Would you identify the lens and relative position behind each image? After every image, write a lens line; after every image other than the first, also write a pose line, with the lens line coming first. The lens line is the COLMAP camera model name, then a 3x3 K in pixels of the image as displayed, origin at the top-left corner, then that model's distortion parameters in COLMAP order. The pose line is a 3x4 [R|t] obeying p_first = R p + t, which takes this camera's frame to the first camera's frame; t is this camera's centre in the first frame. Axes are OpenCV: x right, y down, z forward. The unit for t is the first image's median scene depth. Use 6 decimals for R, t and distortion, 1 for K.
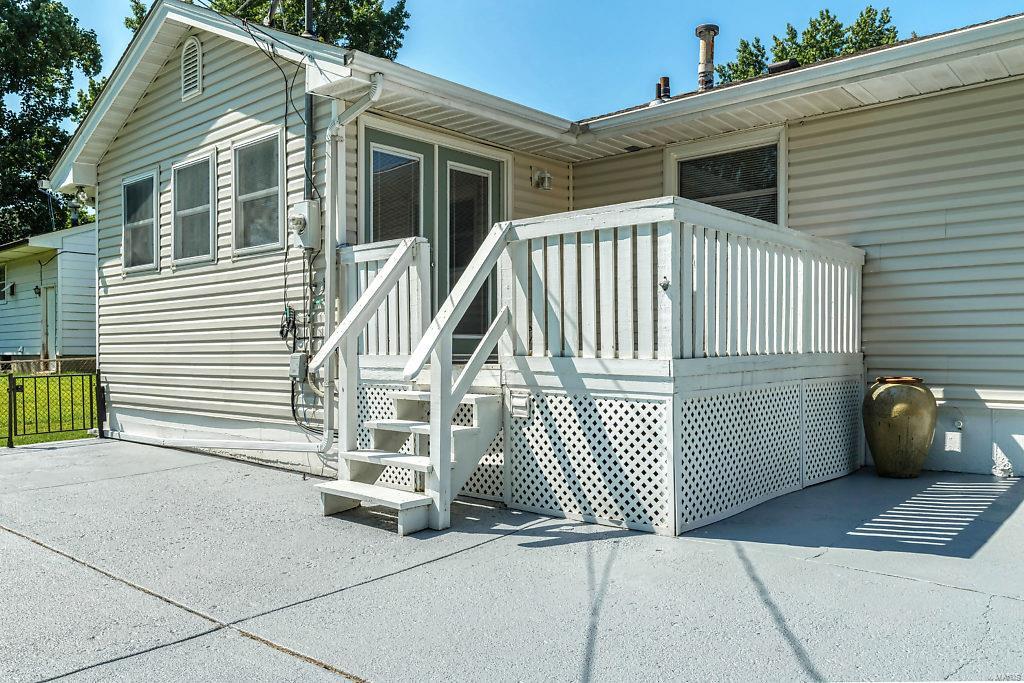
lens RADIAL K [[811.6, 0, 508.8], [0, 811.6, 362.5], [0, 0, 1]] dist [-0.005620, -0.004761]
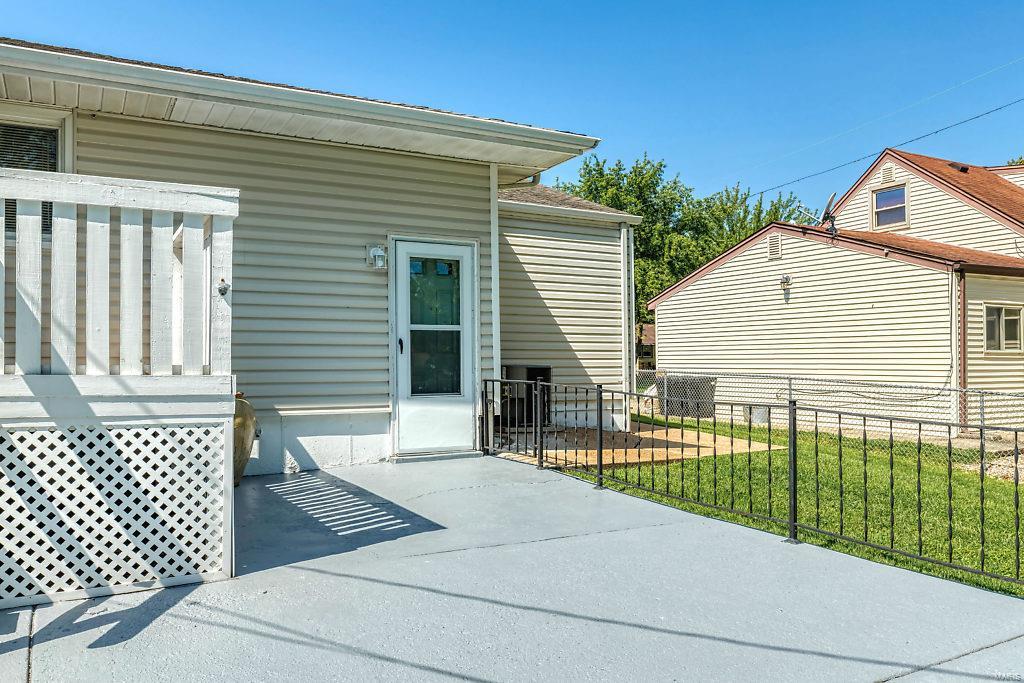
lens RADIAL K [[789.3, 0, 512.6], [0, 789.3, 357.2], [0, 0, 1]] dist [0.010534, 0.004579]
pose [[0.327773, 0.010516, 0.944698, -0.473478], [0.019539, 0.999649, -0.017907, -0.001652], [-0.944554, 0.024328, 0.327453, 0.406944]]
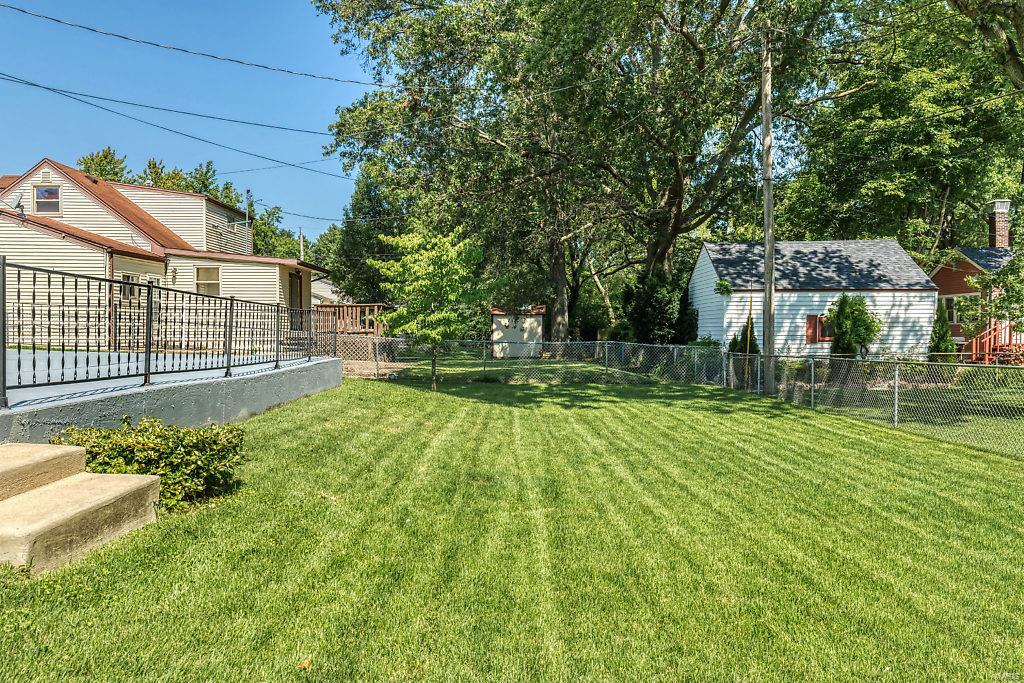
lens RADIAL K [[794.0, 0, 514.0], [0, 794.0, 337.6], [0, 0, 1]] dist [0.004306, -0.003578]
pose [[-0.671059, -0.004347, 0.741391, -2.486972], [0.013163, 0.999755, 0.017776, 0.131970], [-0.741287, 0.021688, -0.670837, 1.233444]]
